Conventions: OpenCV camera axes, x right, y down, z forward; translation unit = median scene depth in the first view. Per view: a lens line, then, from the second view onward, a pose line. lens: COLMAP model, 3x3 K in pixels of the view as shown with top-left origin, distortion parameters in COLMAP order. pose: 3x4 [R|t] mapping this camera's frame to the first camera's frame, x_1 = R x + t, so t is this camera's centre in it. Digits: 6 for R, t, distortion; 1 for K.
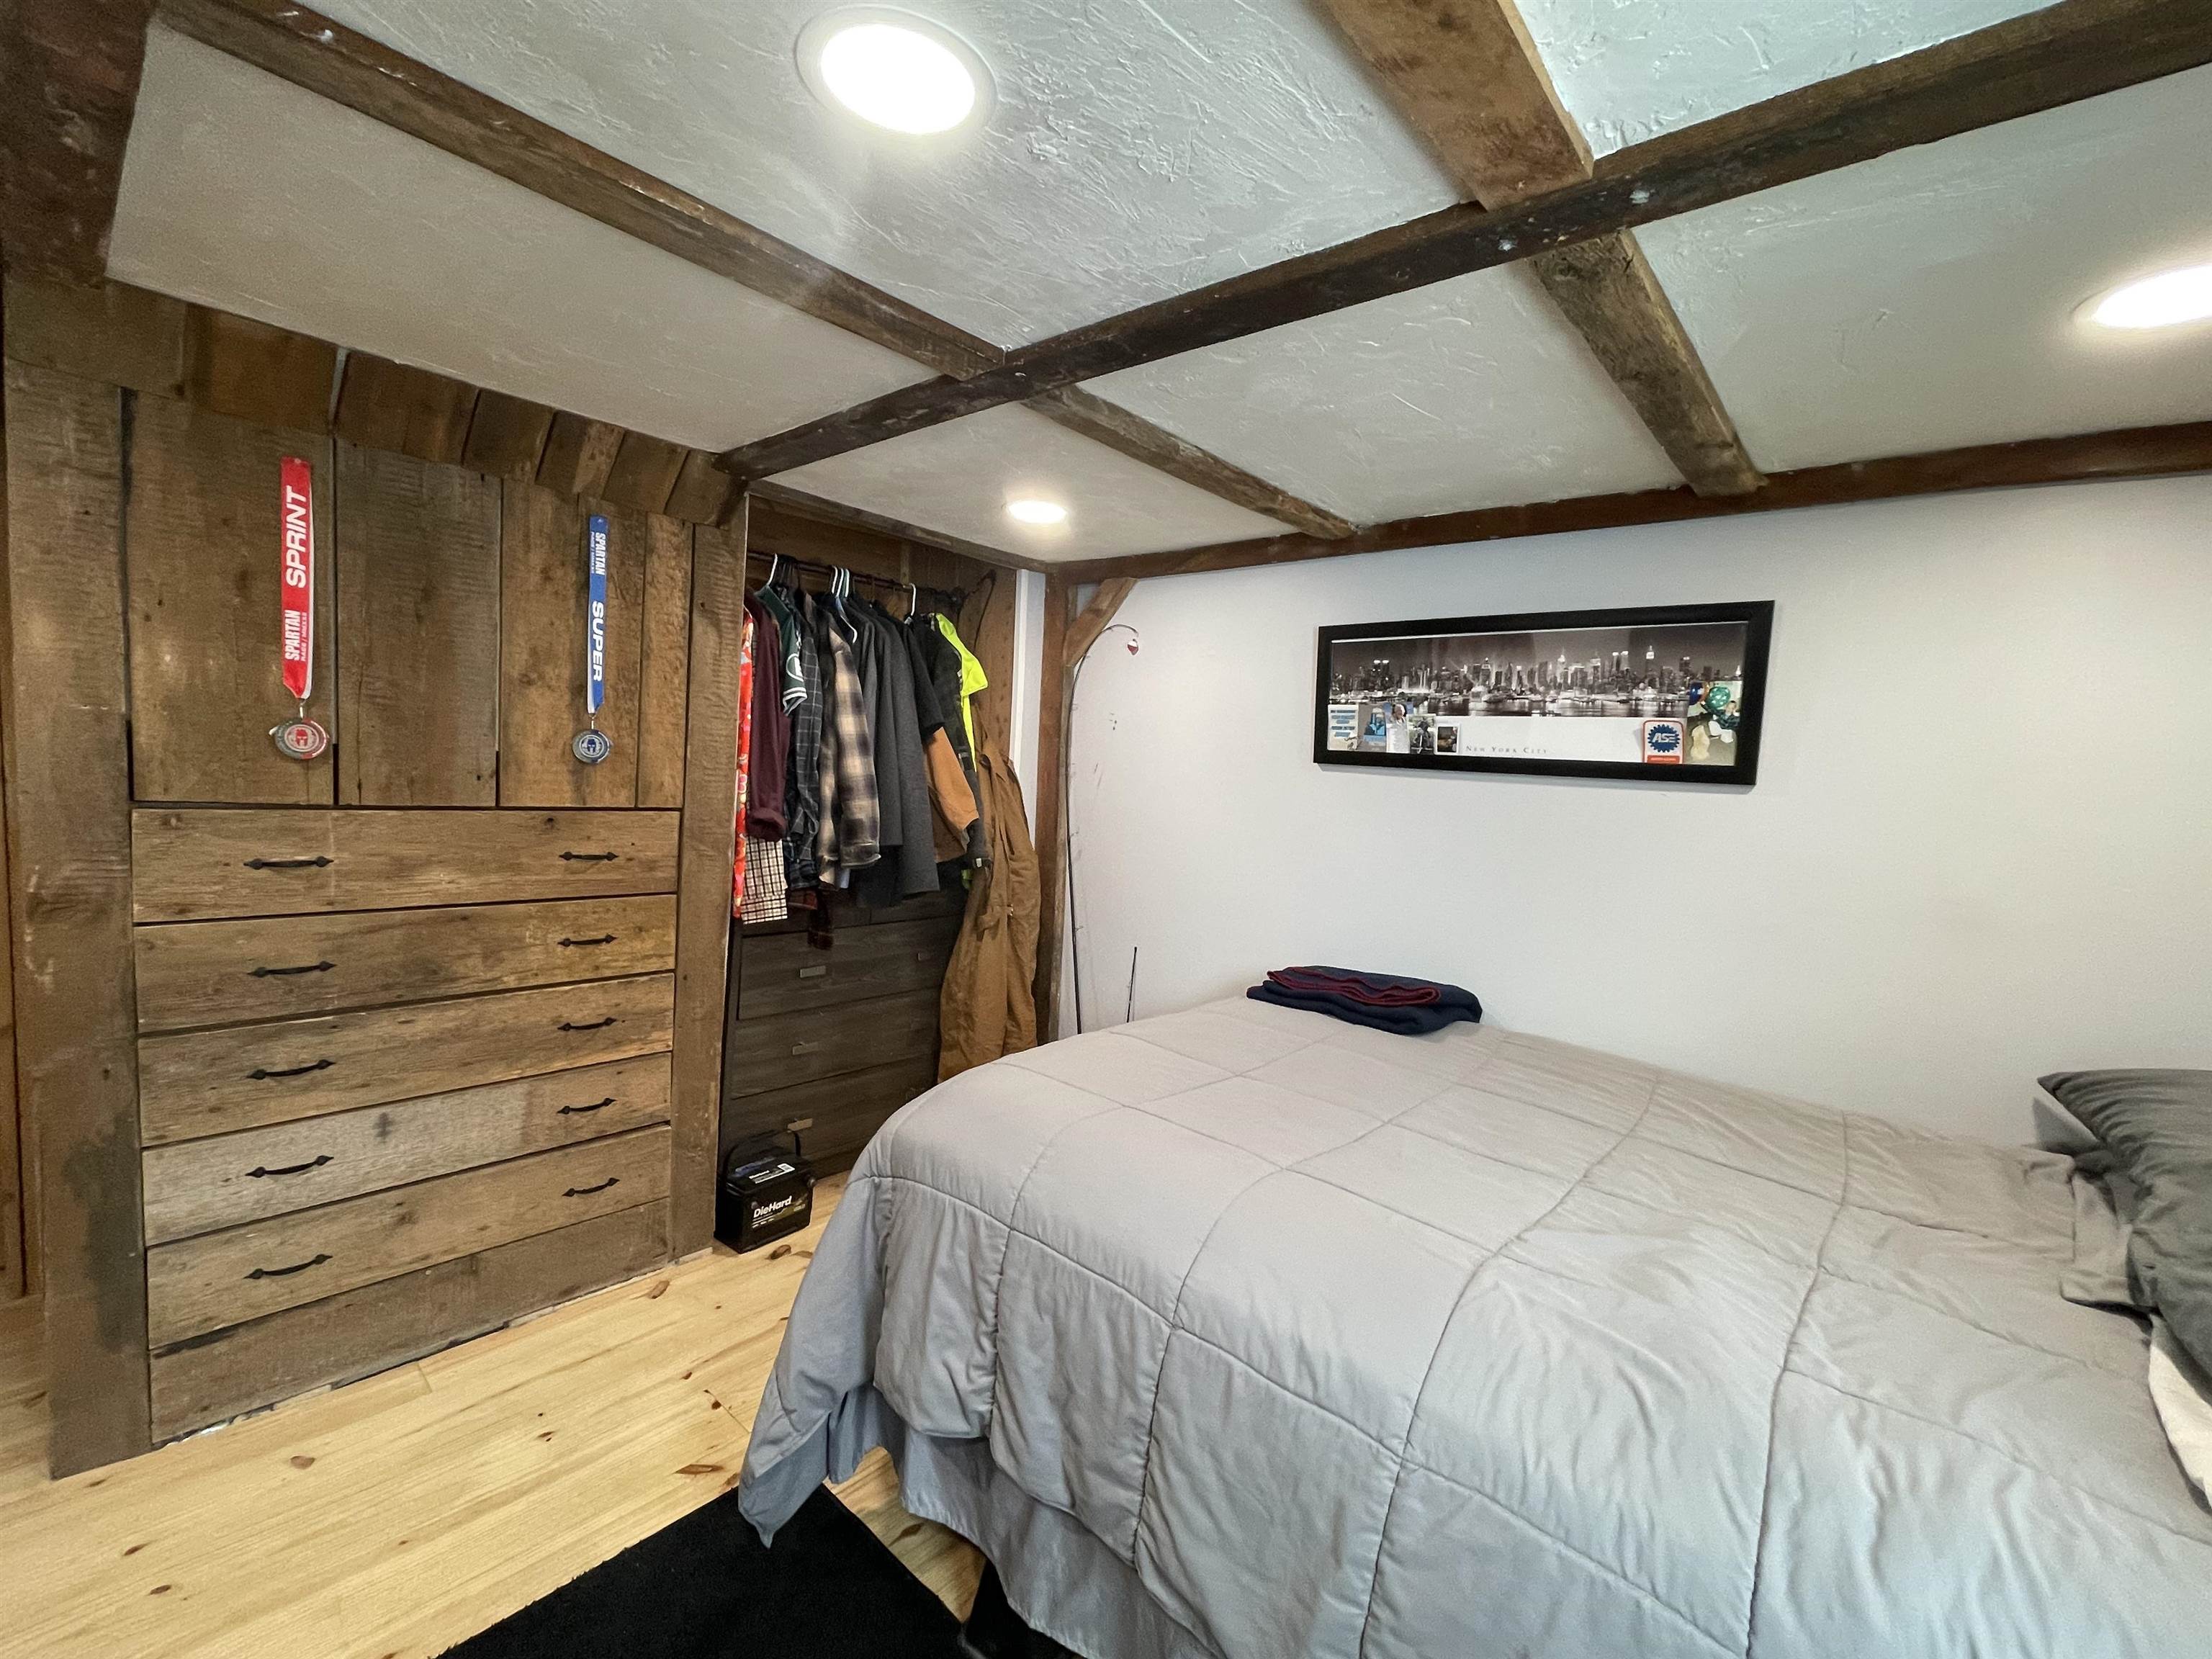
lens RADIAL K [[945.2, 0, 1102.4], [0, 945.2, 840.4], [0, 0, 1]] dist [-0.001094, 0.000034]
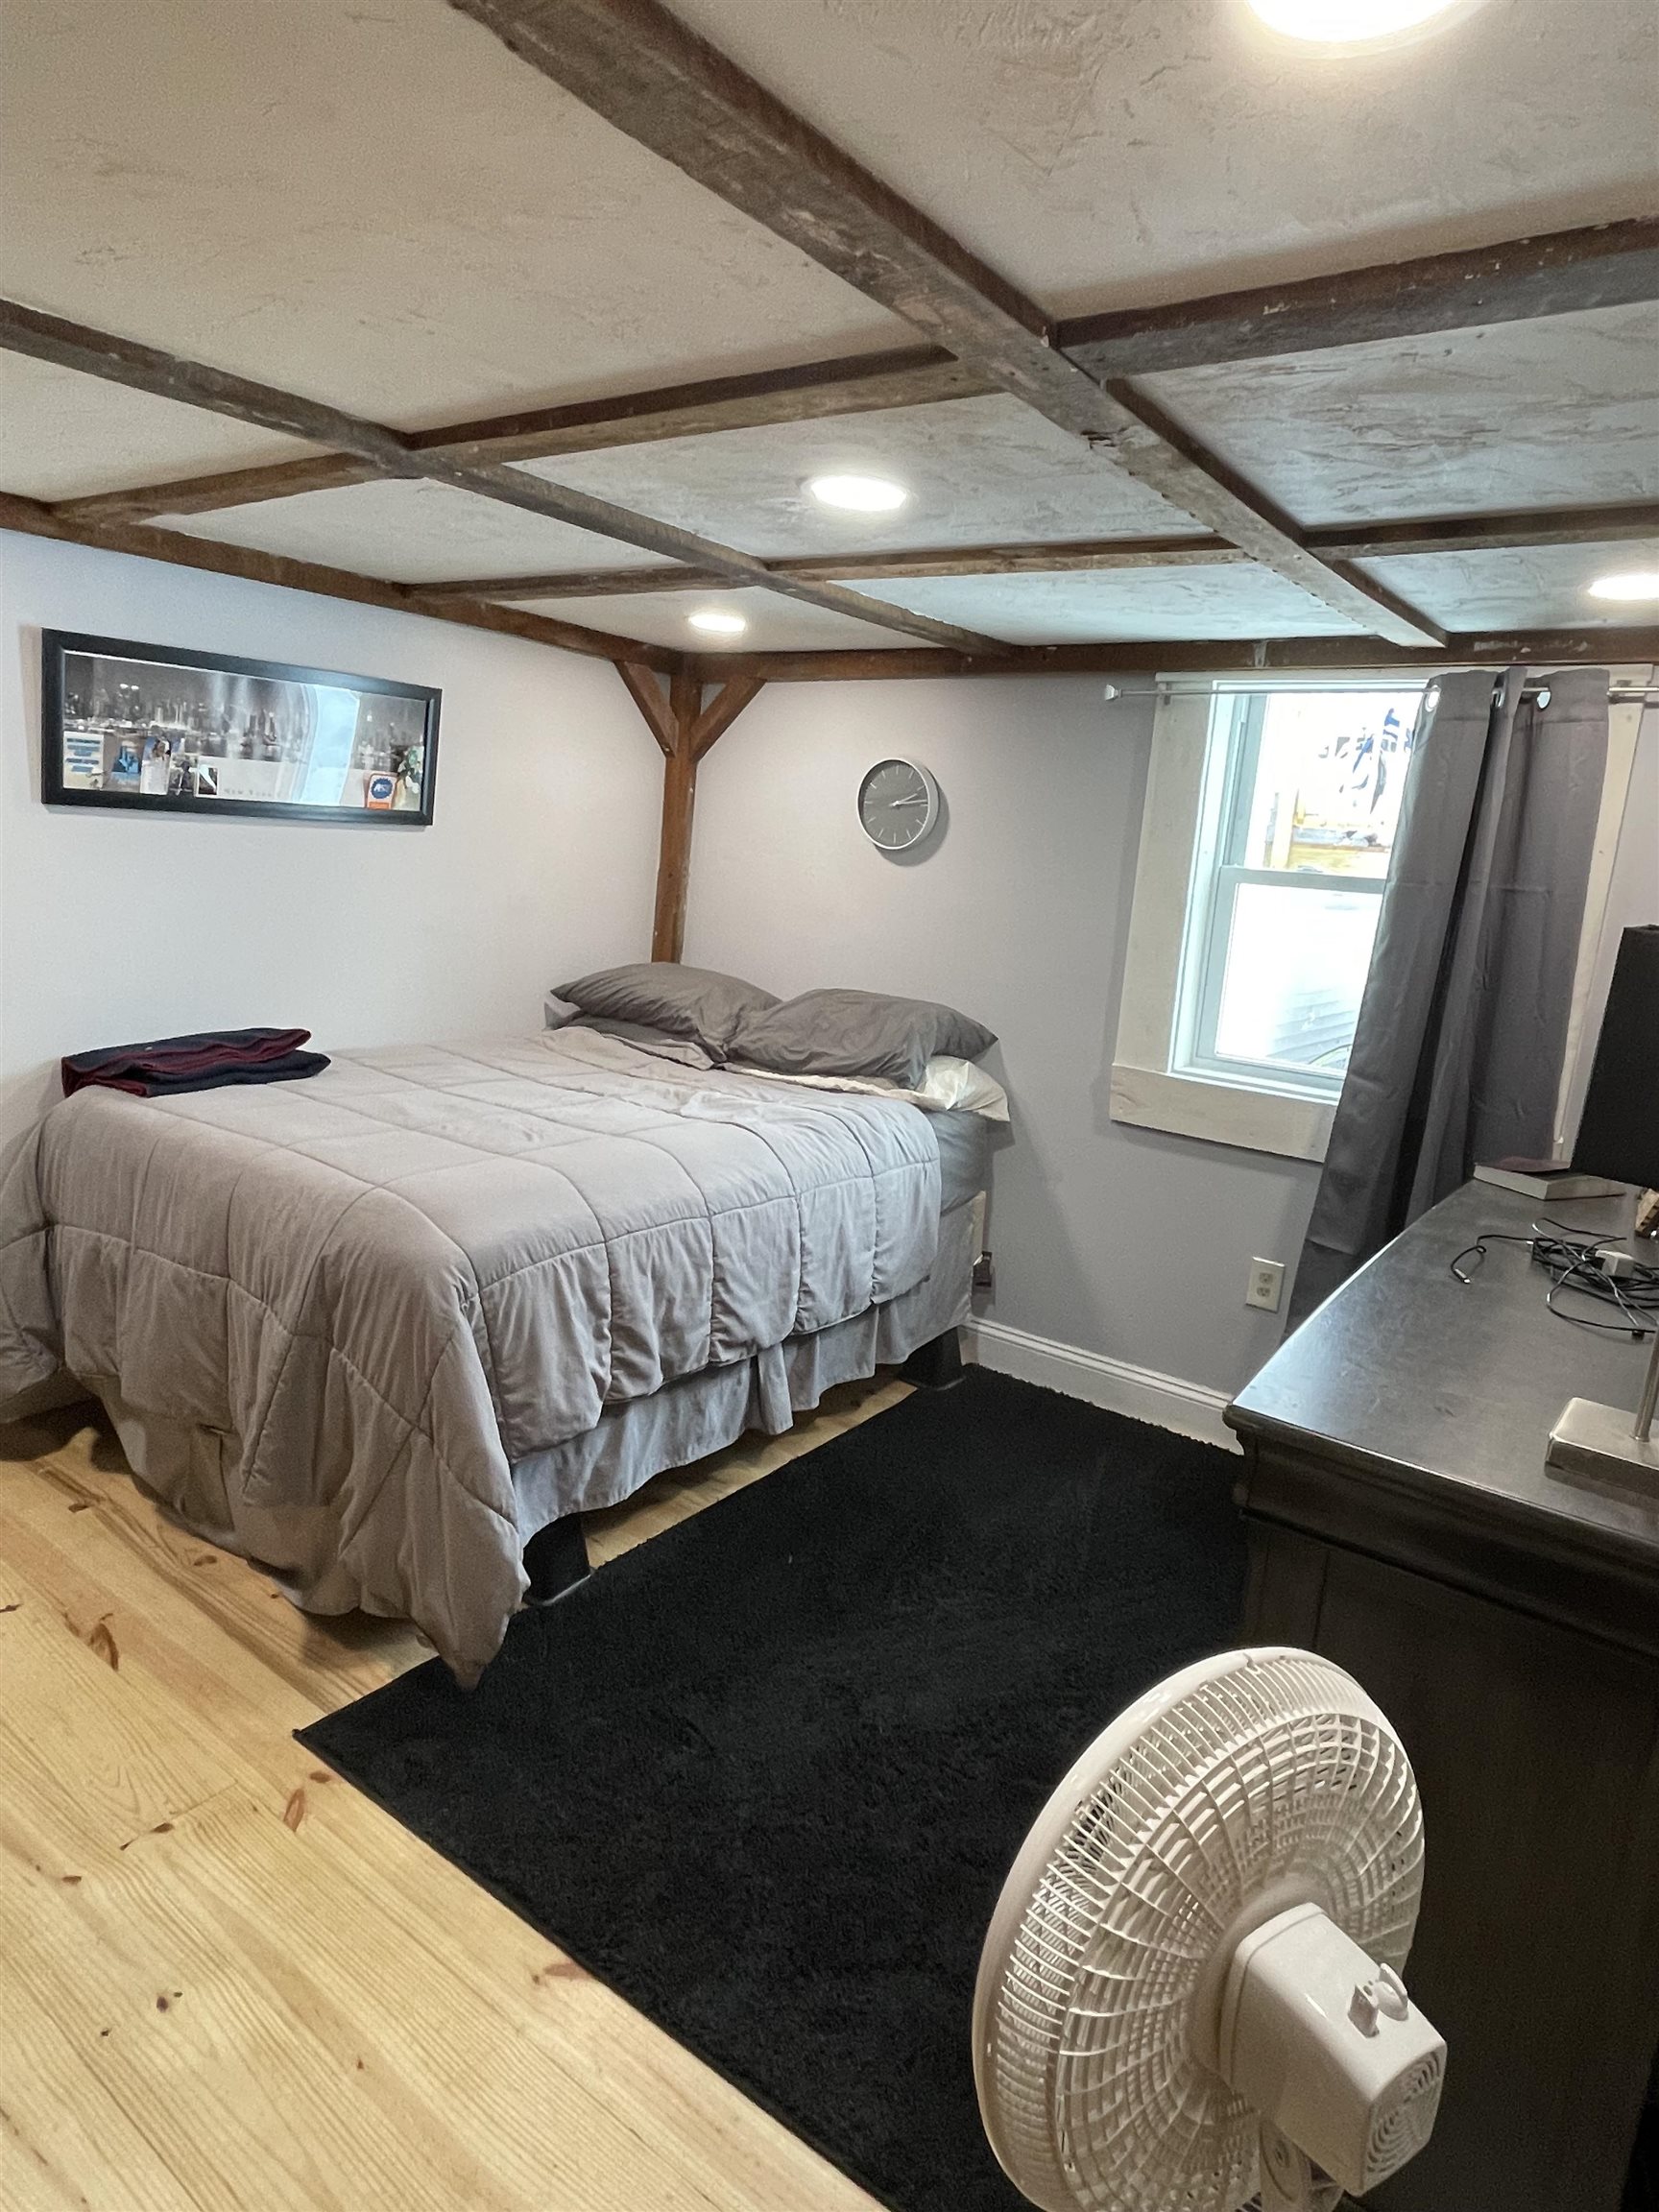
lens RADIAL K [[1290.0, 0, 827.5], [0, 1290.0, 1096.2], [0, 0, 1]] dist [-0.002358, 0.000077]
pose [[-0.081973, -0.264564, 0.960878, -1.039178], [0.005217, 0.963995, 0.265868, -0.144989], [-0.996621, 0.026807, -0.077641, 0.488407]]
